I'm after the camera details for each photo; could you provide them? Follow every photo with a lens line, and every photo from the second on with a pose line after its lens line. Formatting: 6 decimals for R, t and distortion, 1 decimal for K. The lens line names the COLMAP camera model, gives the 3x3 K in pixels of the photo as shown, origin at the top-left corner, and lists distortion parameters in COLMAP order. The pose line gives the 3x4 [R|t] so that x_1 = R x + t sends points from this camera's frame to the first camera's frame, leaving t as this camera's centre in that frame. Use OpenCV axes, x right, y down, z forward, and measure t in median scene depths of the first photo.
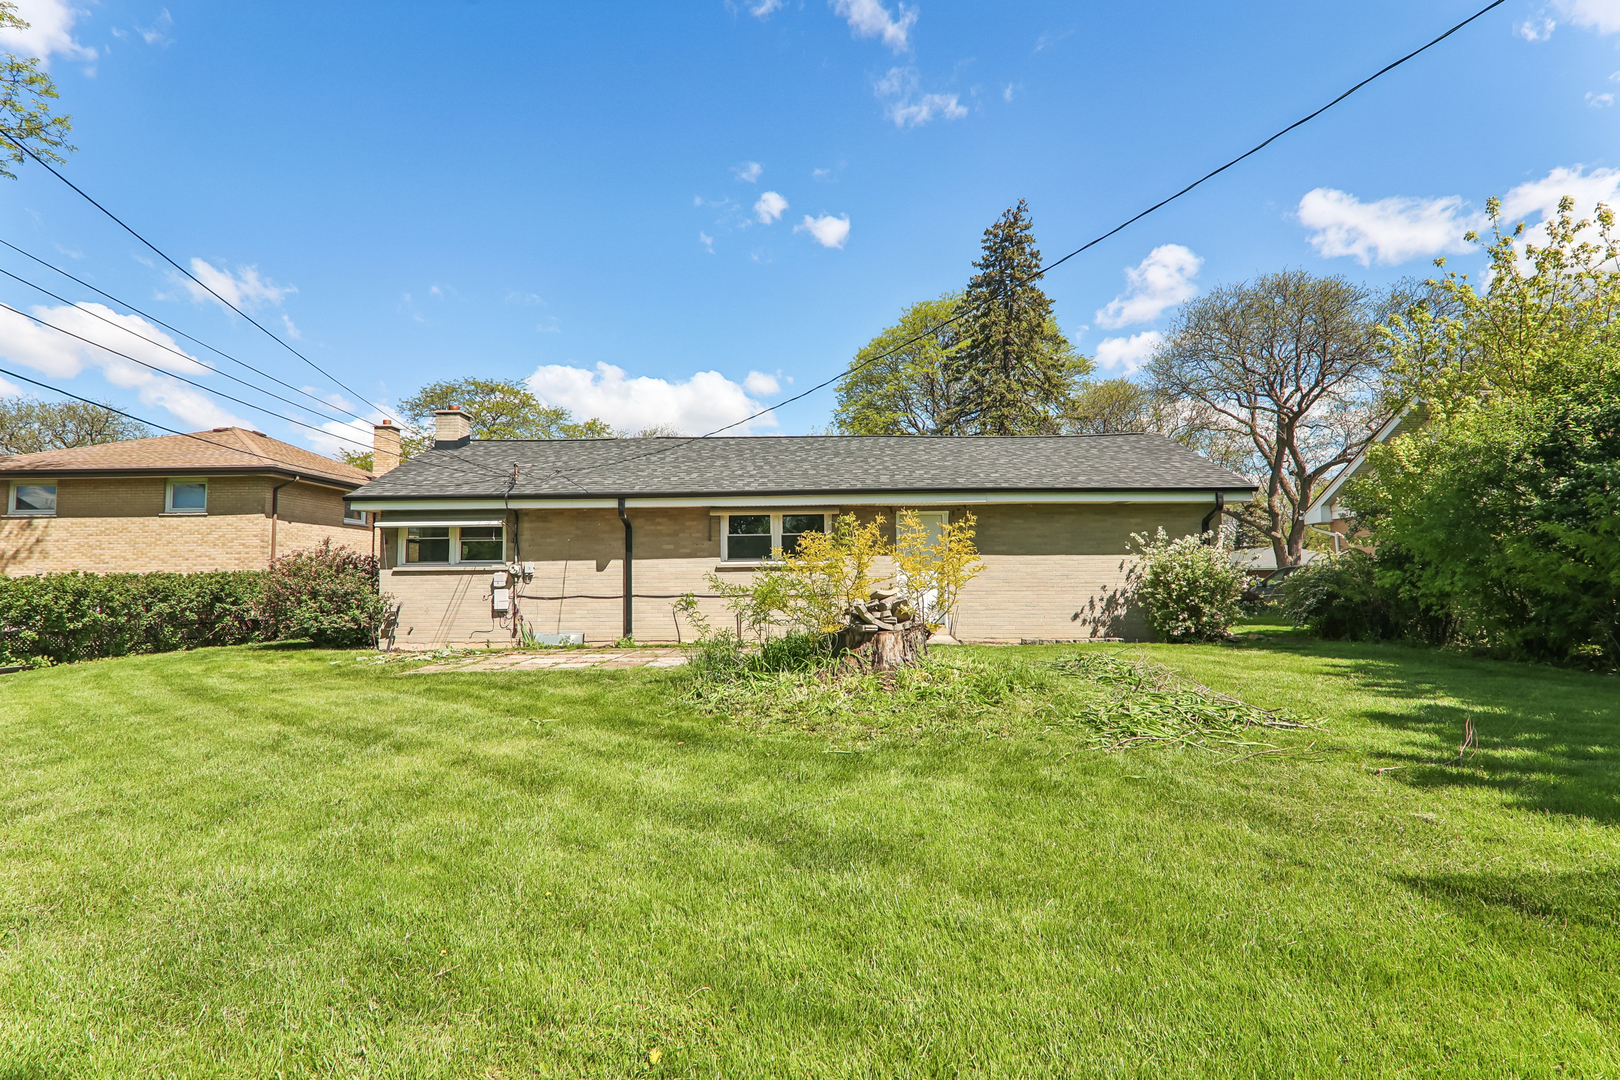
lens RADIAL K [[795.2, 0, 809.4], [0, 795.2, 552.5], [0, 0, 1]] dist [-0.001323, 0.000045]
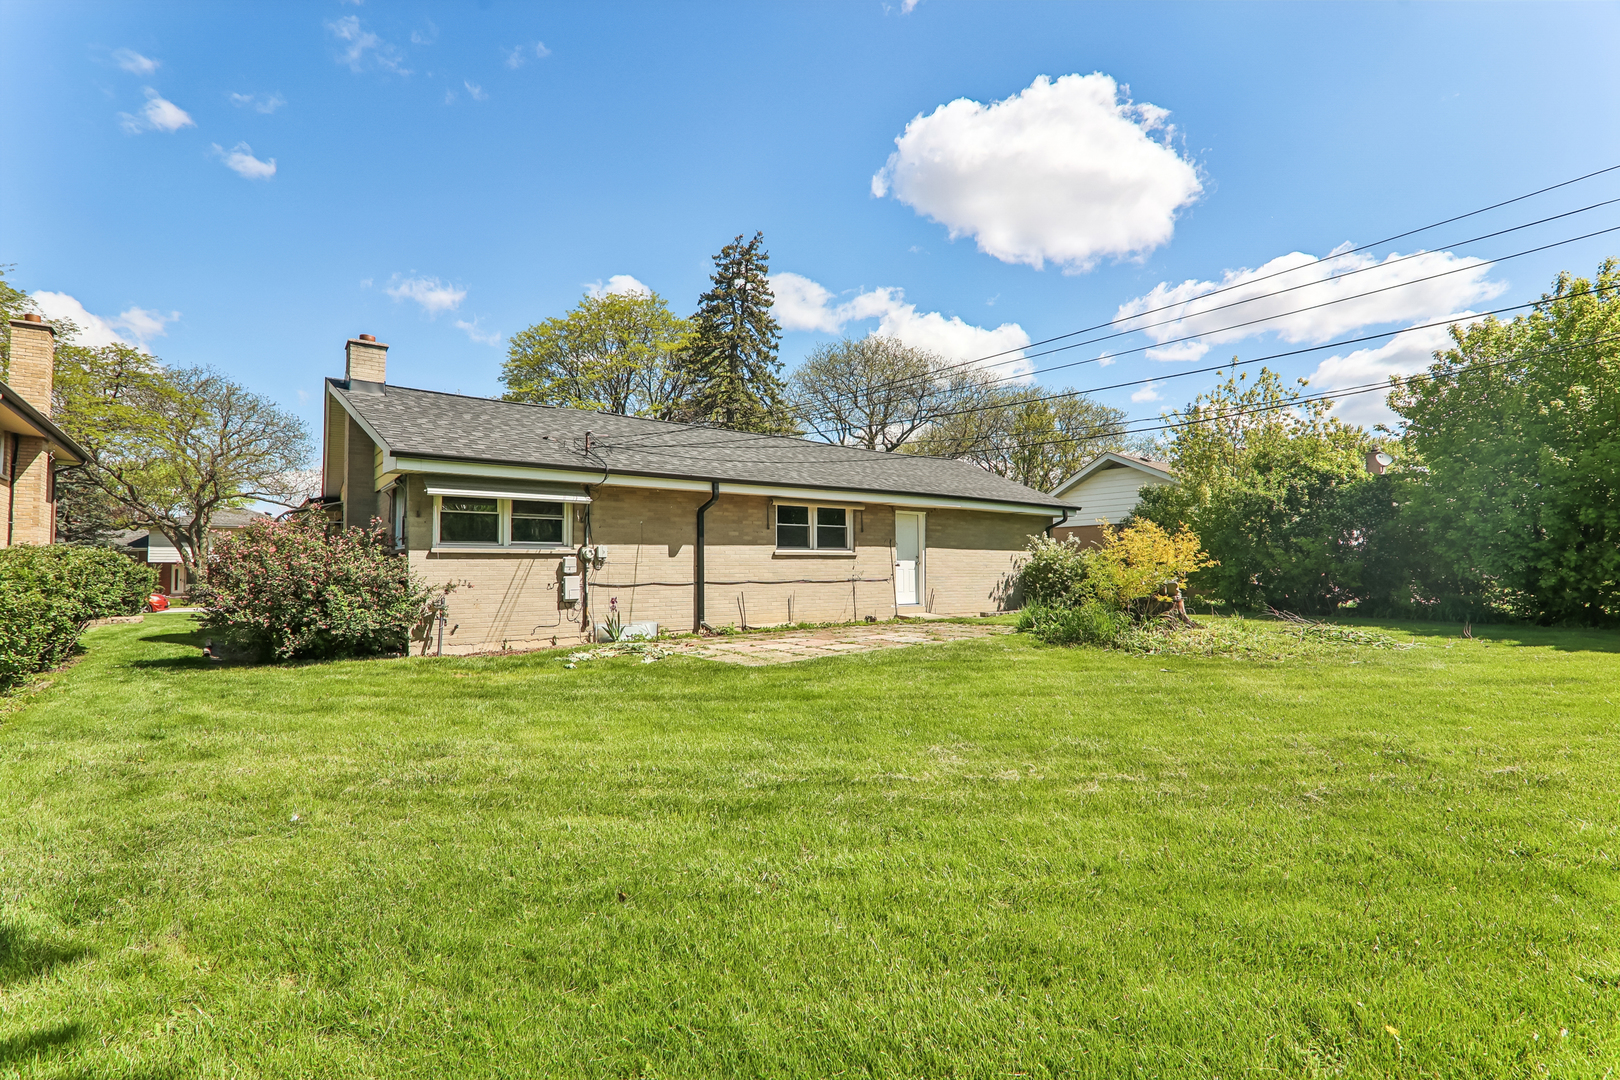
lens RADIAL K [[750.6, 0, 808.7], [0, 750.6, 534.6], [0, 0, 1]] dist [-0.019204, 0.000470]
pose [[0.760304, 0.034768, 0.648636, -0.718729], [-0.020591, 0.999355, -0.029432, 0.020110], [-0.649241, 0.009021, 0.760529, 0.217098]]
